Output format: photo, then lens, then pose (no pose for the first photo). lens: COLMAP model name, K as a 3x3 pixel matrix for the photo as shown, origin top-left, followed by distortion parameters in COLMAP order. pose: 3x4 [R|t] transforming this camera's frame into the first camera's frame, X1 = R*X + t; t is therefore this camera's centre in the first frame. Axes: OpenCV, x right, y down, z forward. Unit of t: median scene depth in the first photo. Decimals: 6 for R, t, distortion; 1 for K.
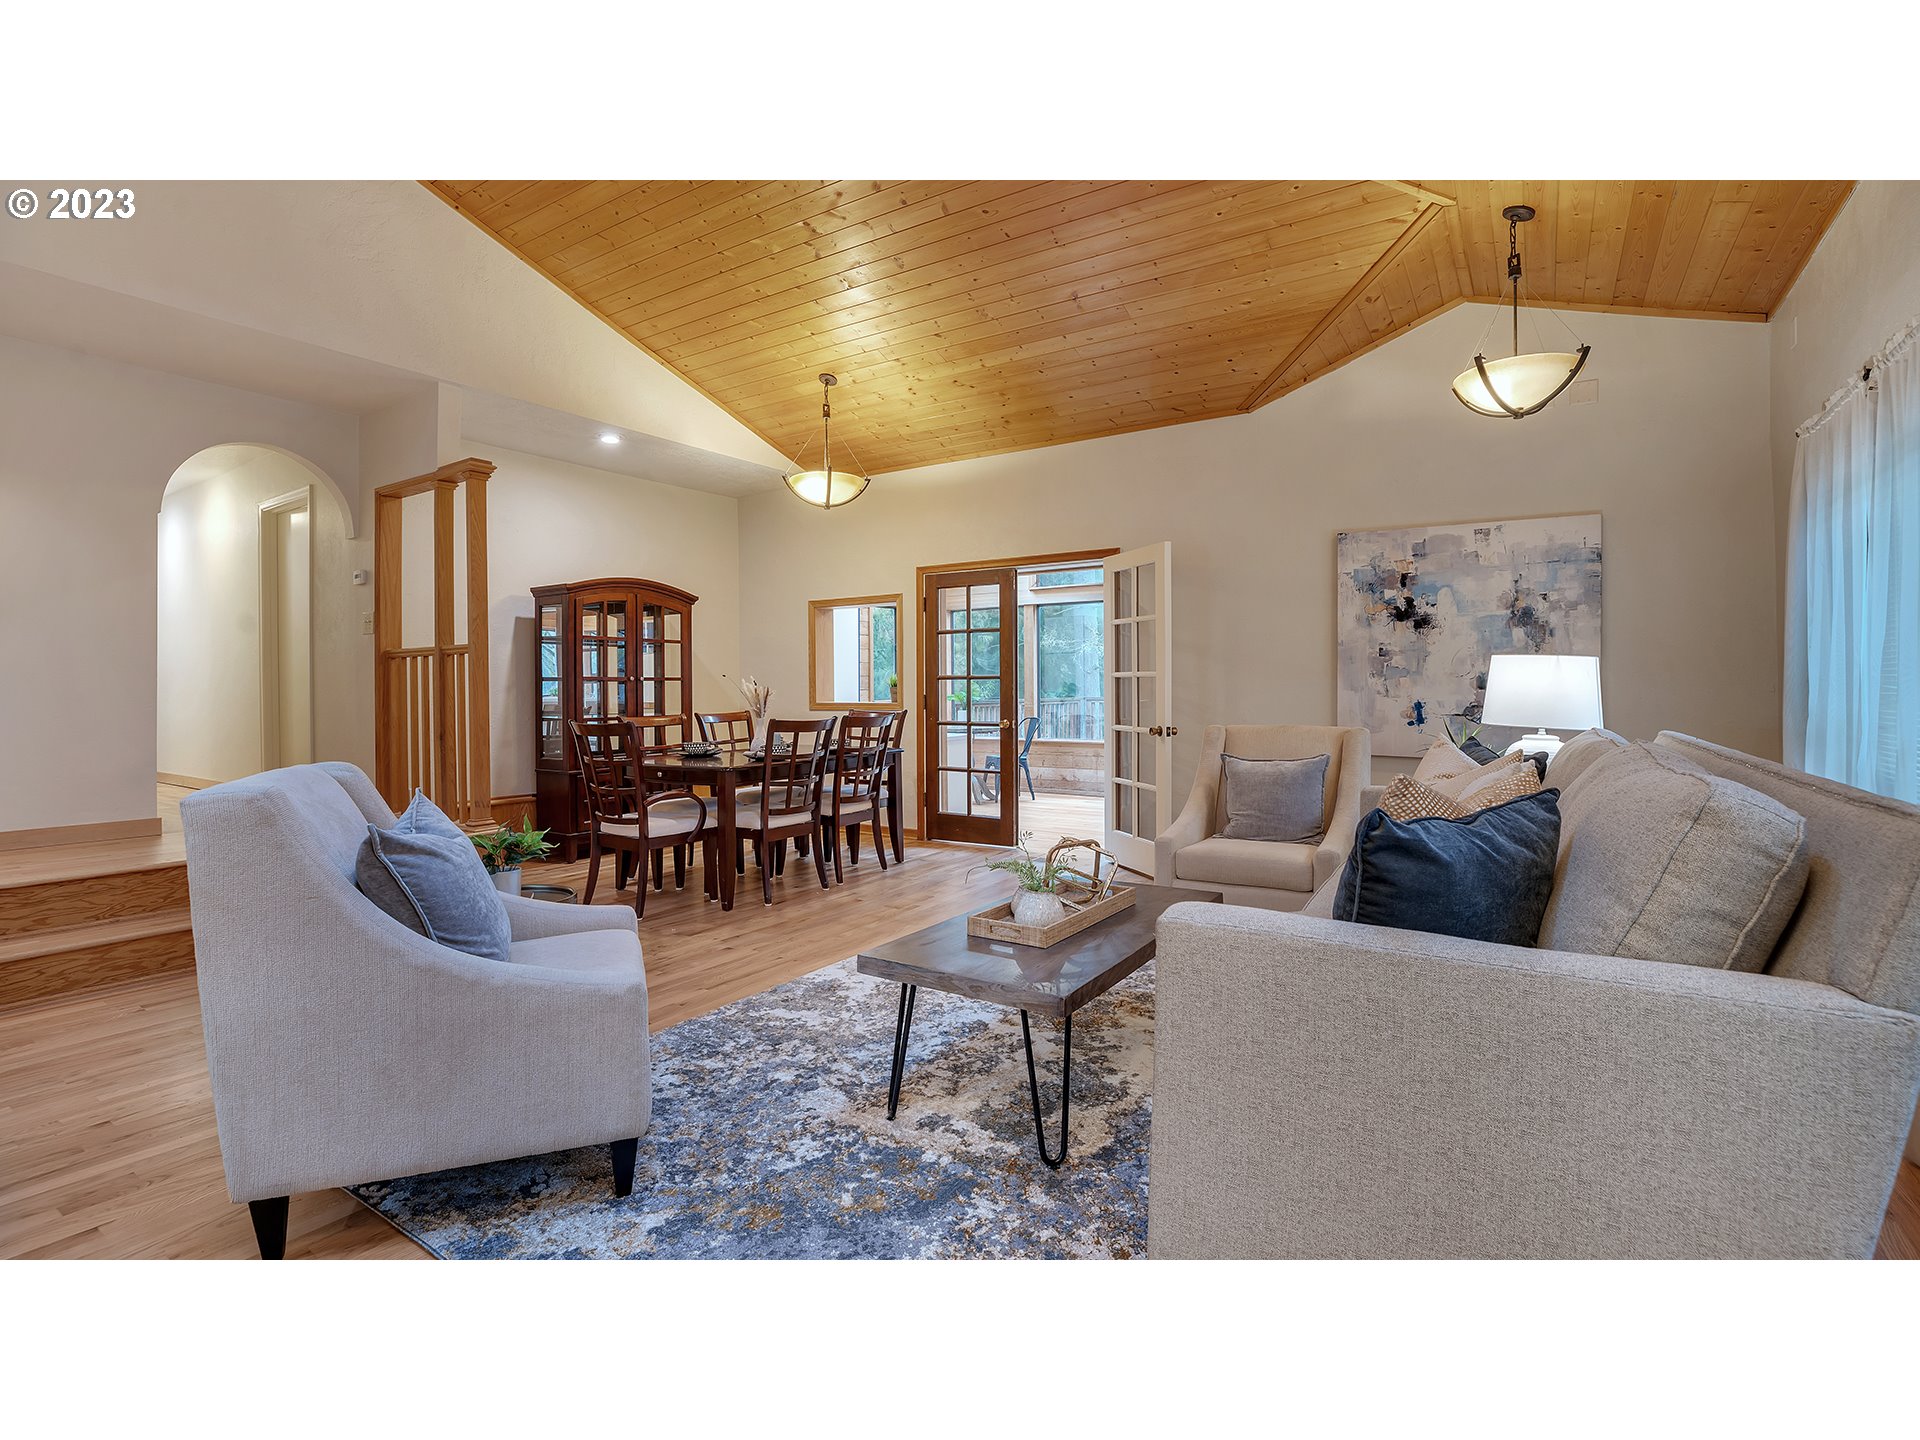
lens RADIAL K [[902.0, 0, 973.6], [0, 902.0, 687.1], [0, 0, 1]] dist [-0.025691, 0.003286]
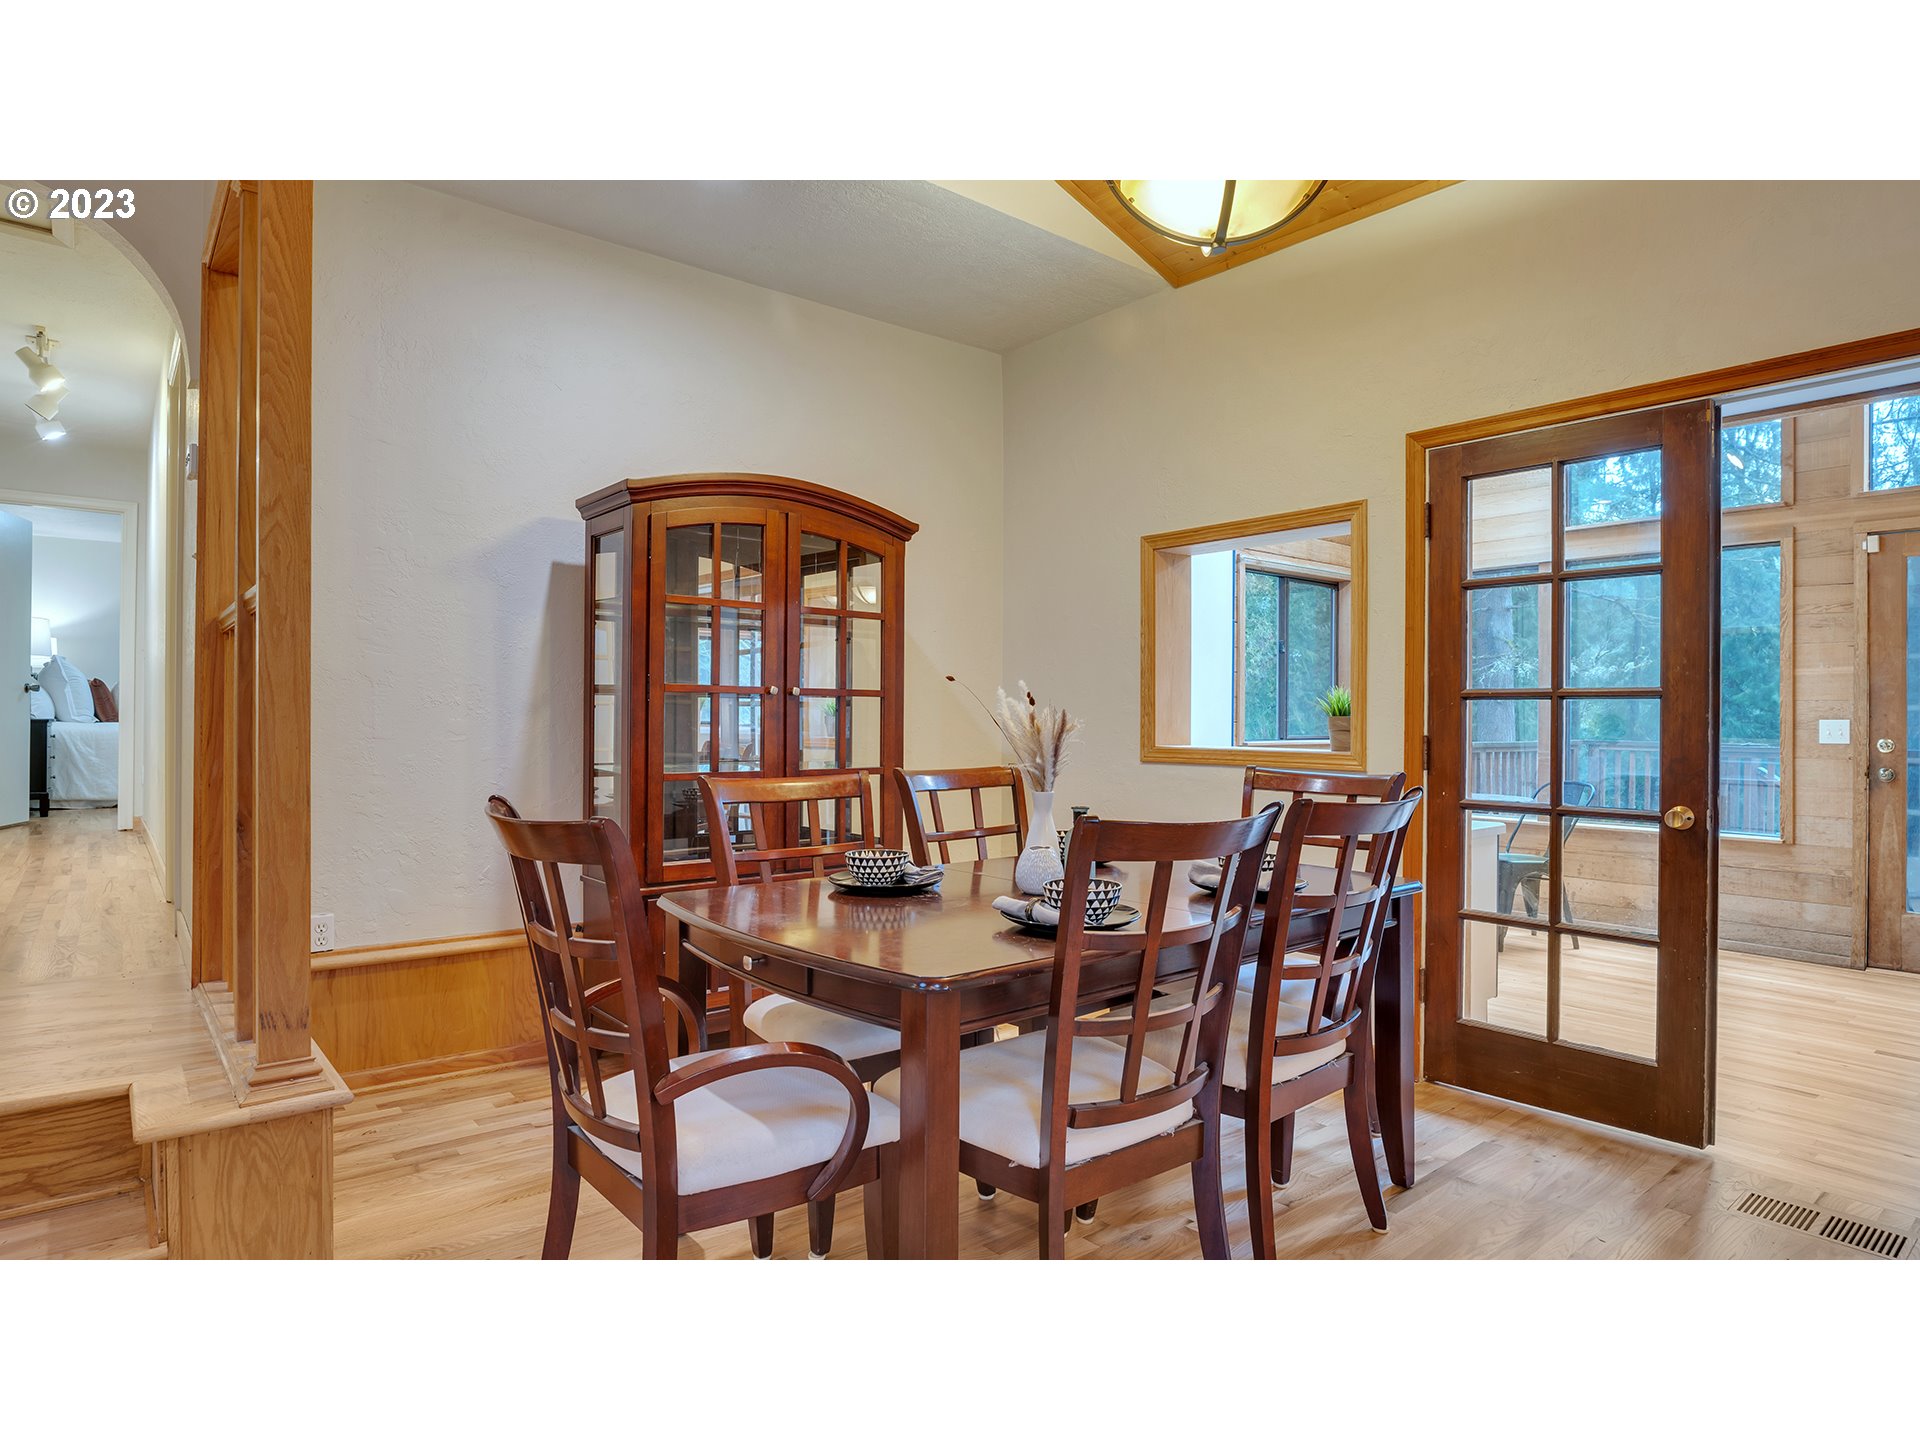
lens RADIAL K [[1045.0, 0, 956.3], [0, 1045.0, 714.4], [0, 0, 1]] dist [-0.022140, 0.001680]
pose [[0.952268, 0.013832, -0.304950, -0.120385], [-0.014442, 0.999896, 0.000256, 0.001720], [0.304922, 0.004160, 0.952368, 0.498039]]
